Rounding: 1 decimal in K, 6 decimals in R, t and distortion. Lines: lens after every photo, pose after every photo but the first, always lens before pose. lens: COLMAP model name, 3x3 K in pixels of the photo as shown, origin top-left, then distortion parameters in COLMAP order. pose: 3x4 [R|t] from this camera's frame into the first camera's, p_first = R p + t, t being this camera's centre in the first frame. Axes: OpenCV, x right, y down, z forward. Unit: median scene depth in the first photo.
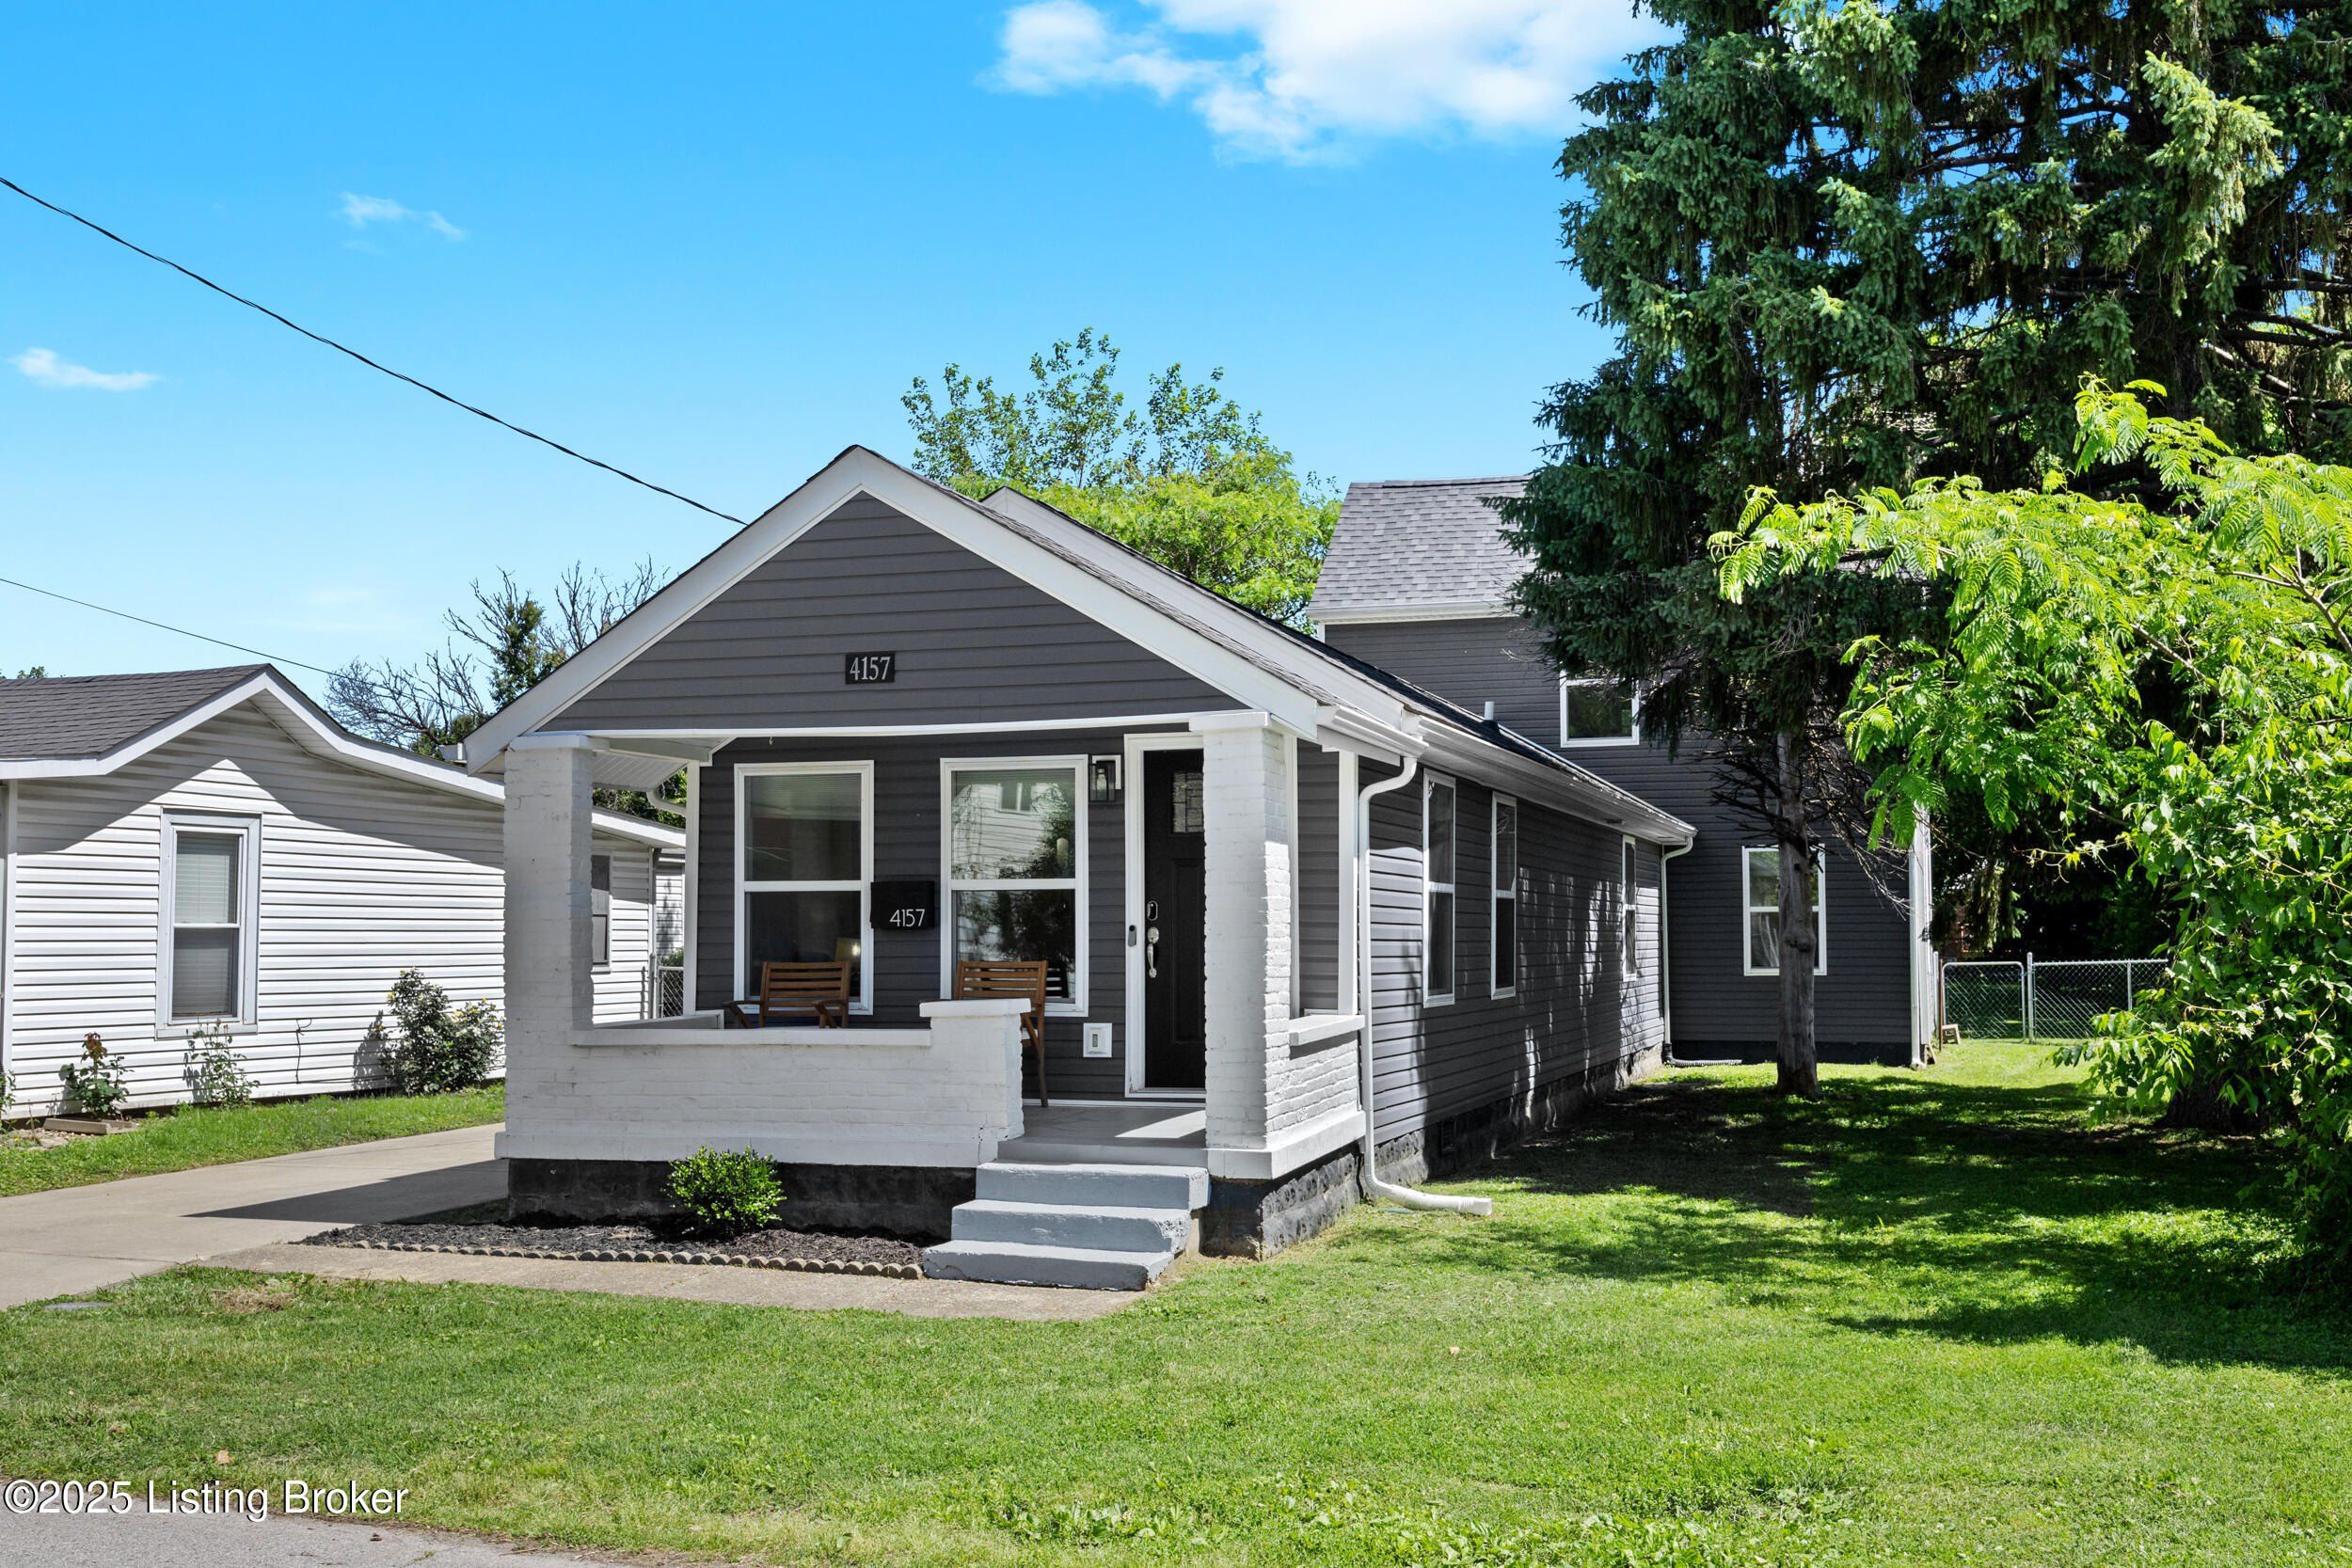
lens RADIAL K [[2266.5, 0, 1189.7], [0, 2266.5, 791.7], [0, 0, 1]] dist [-0.010466, 0.000000]
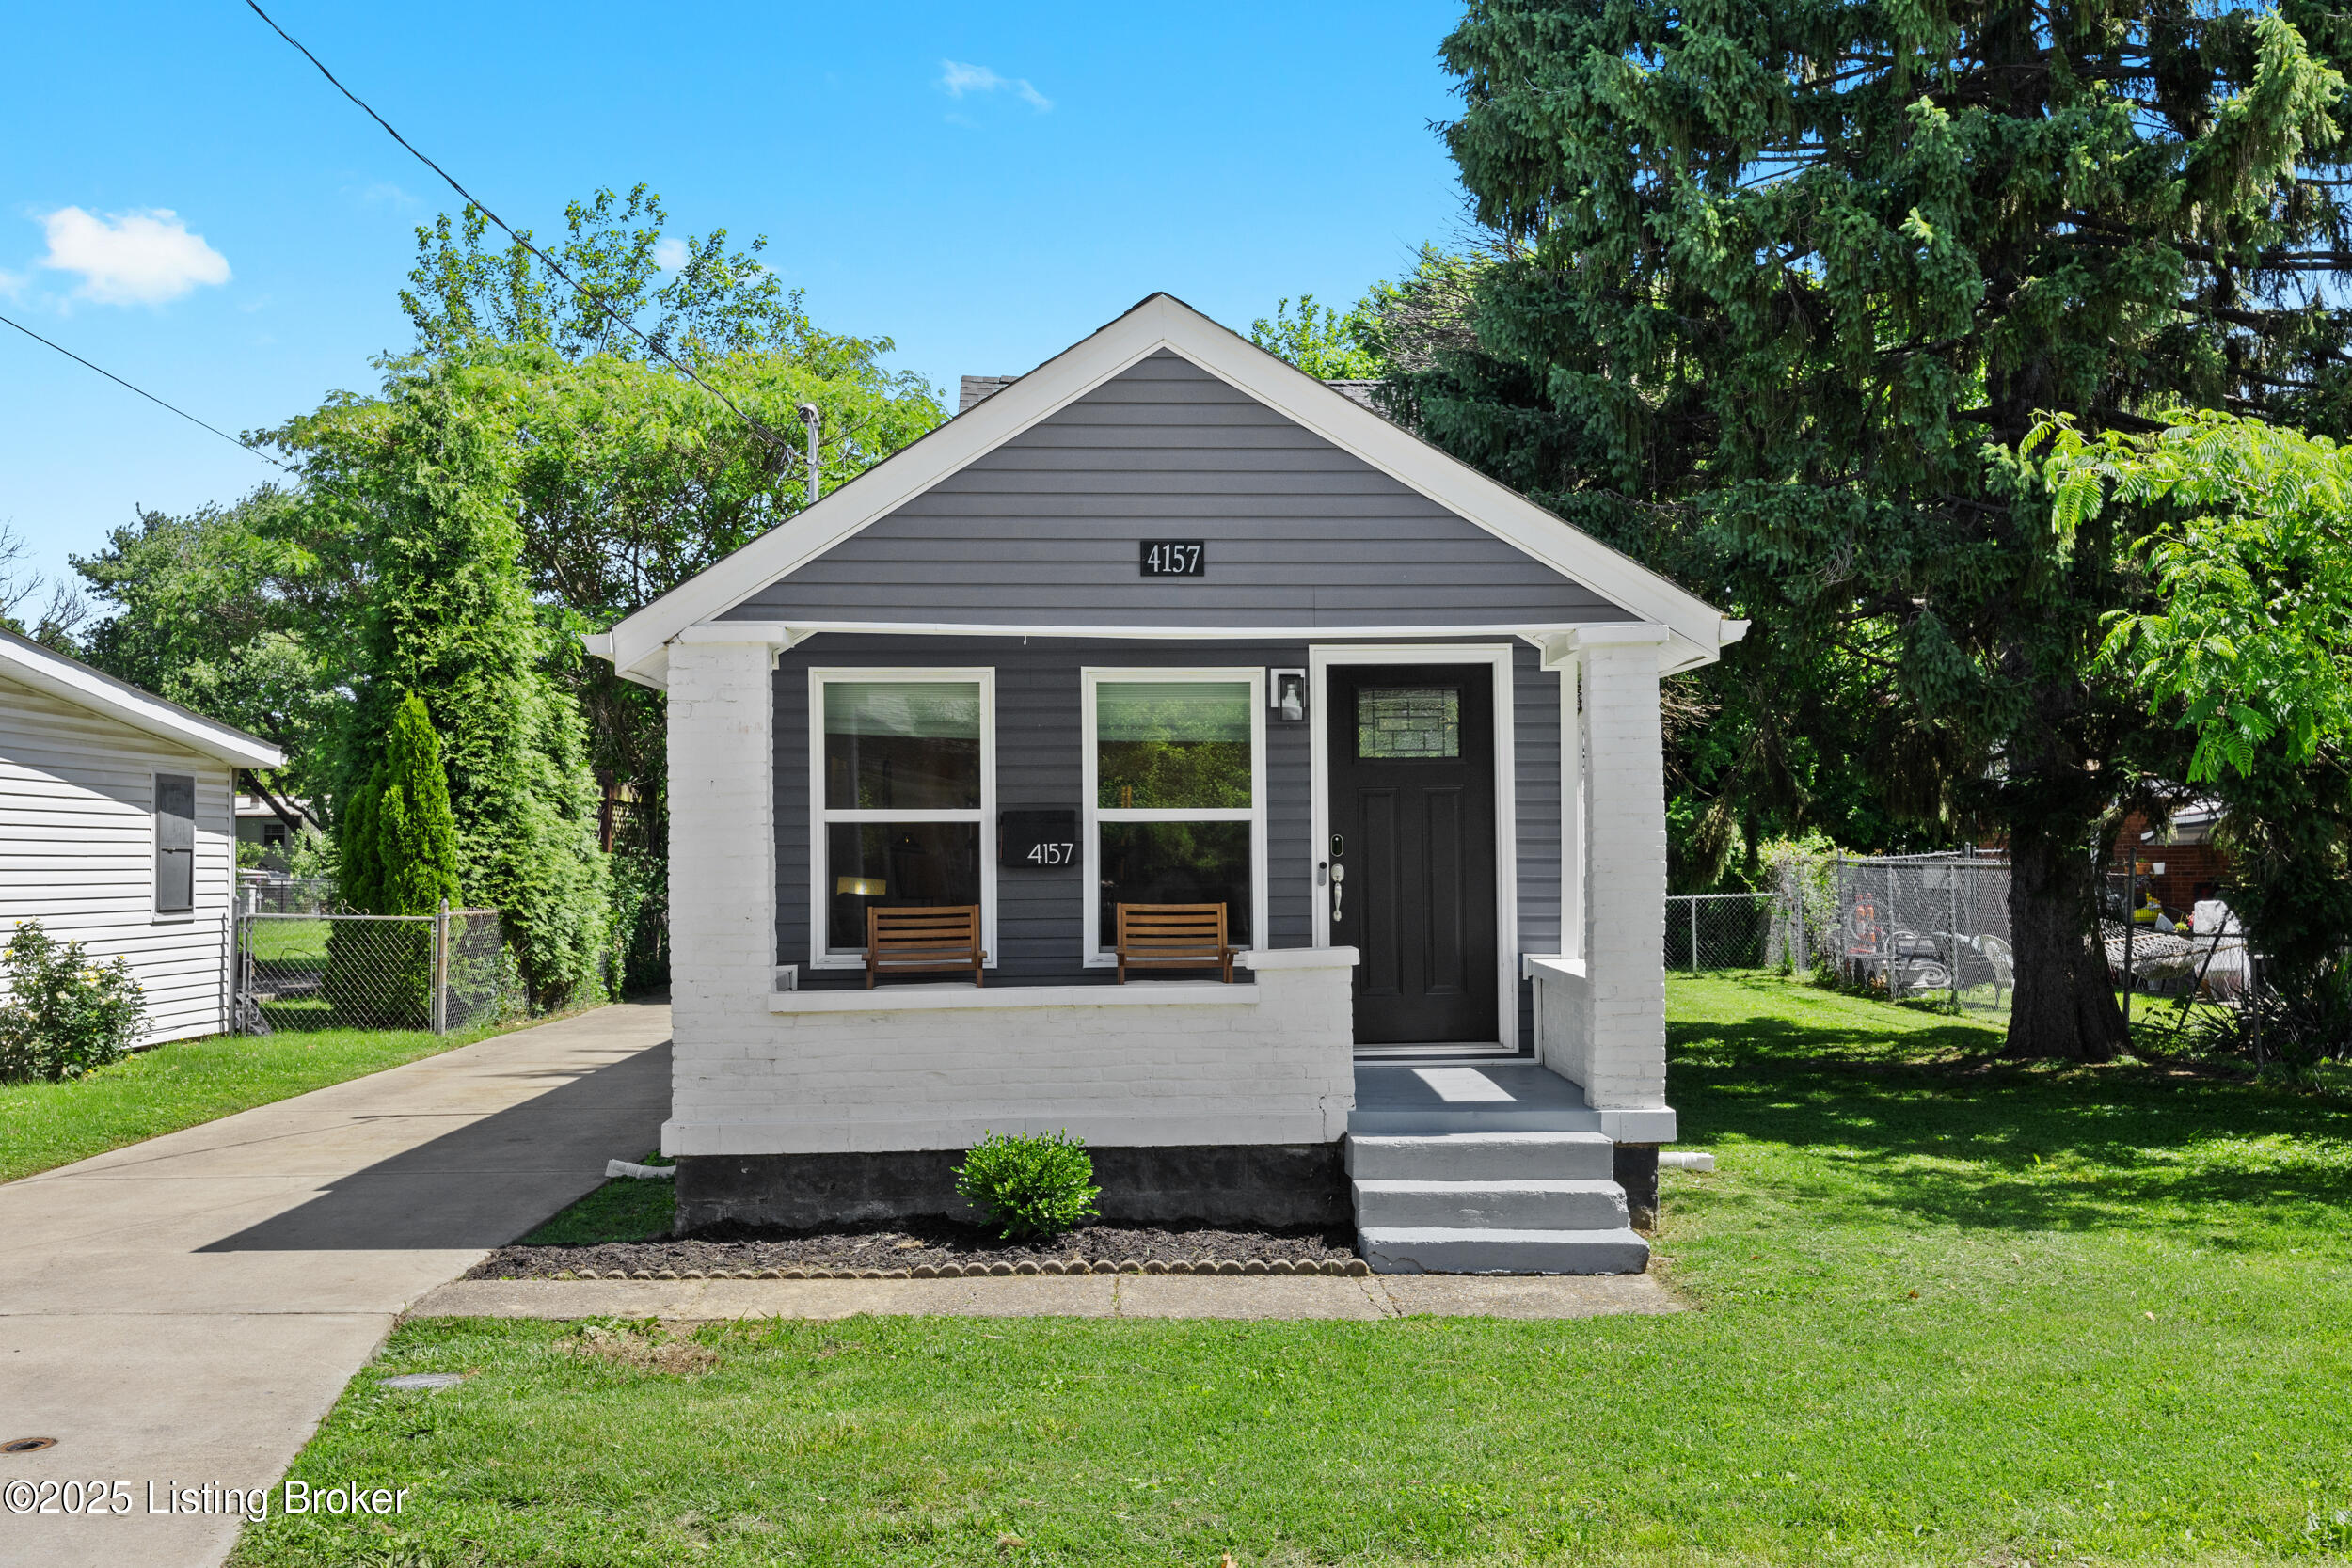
lens RADIAL K [[2390.4, 0, 1198.3], [0, 2390.4, 789.0], [0, 0, 1]] dist [-0.009365, 0.000000]
pose [[0.939058, 0.009109, 0.343638, -0.380389], [-0.019038, 0.999493, 0.025529, 0.007347], [-0.343231, -0.030515, 0.938755, 0.138930]]
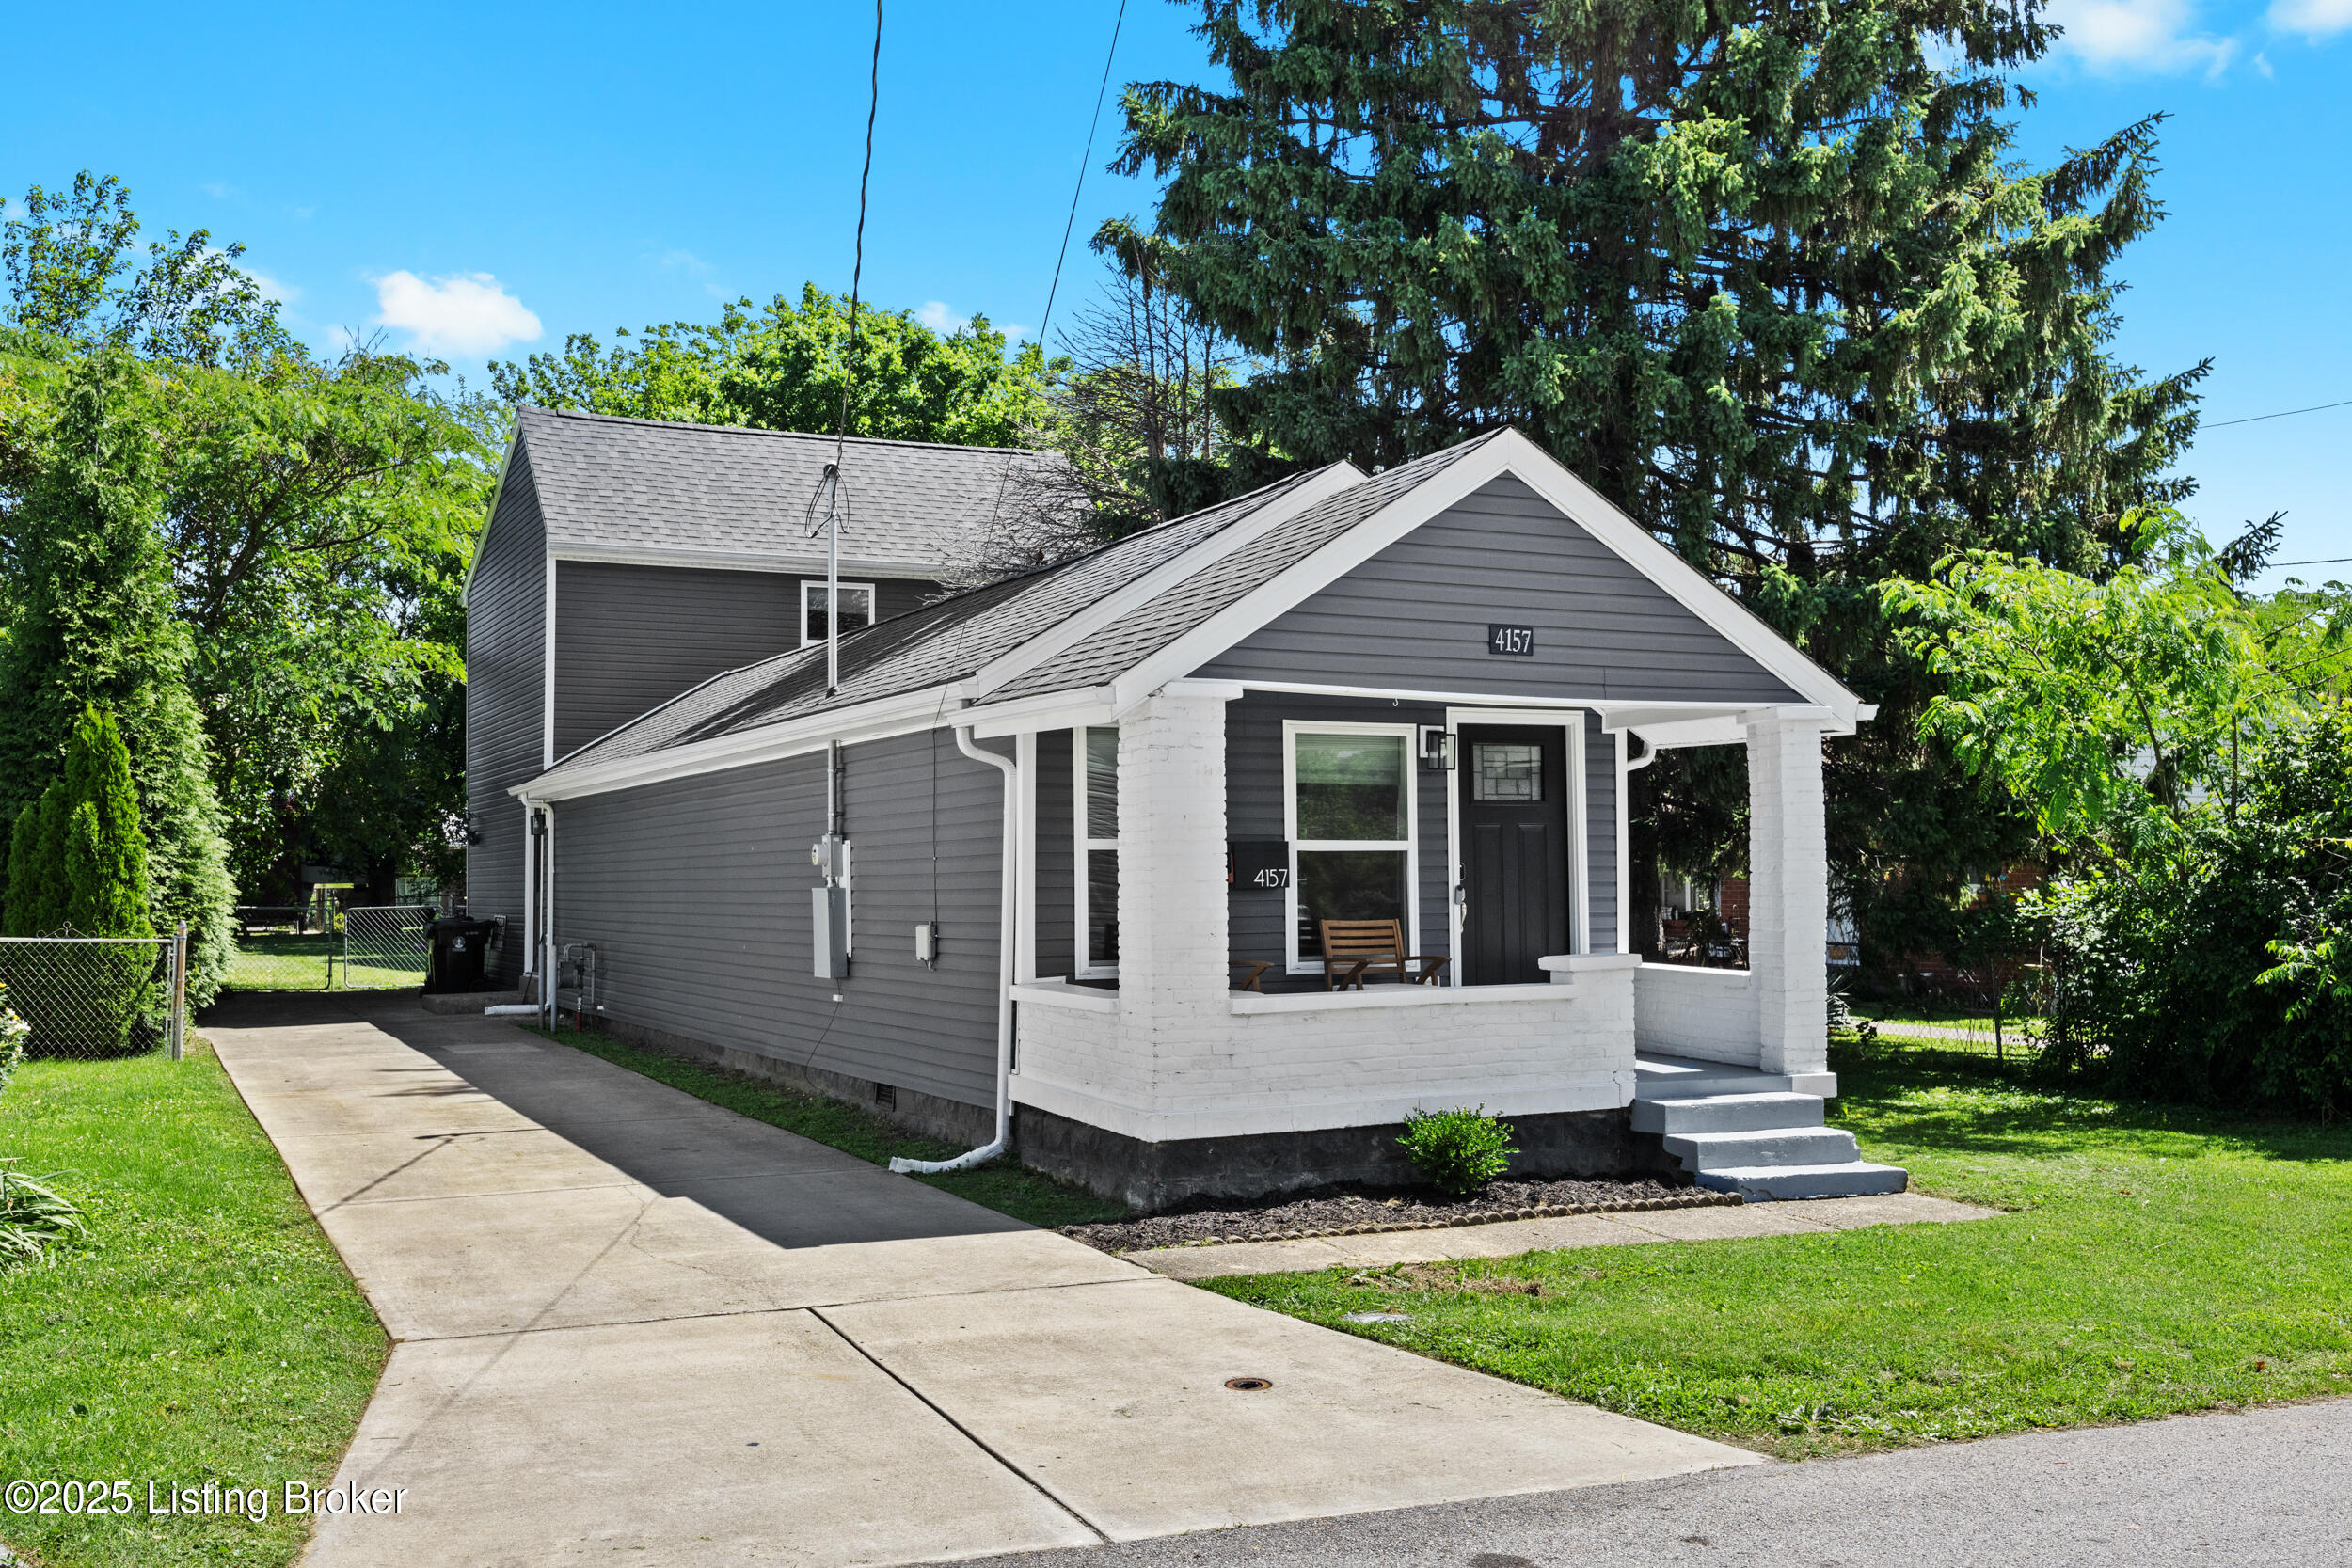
lens RADIAL K [[2266.5, 0, 1184.5], [0, 2266.5, 779.0], [0, 0, 1]] dist [-0.010466, 0.000000]
pose [[0.723468, 0.030354, 0.689690, -0.842479], [-0.041010, 0.999158, -0.000955, 0.014494], [-0.689138, -0.027593, 0.724104, 0.301642]]
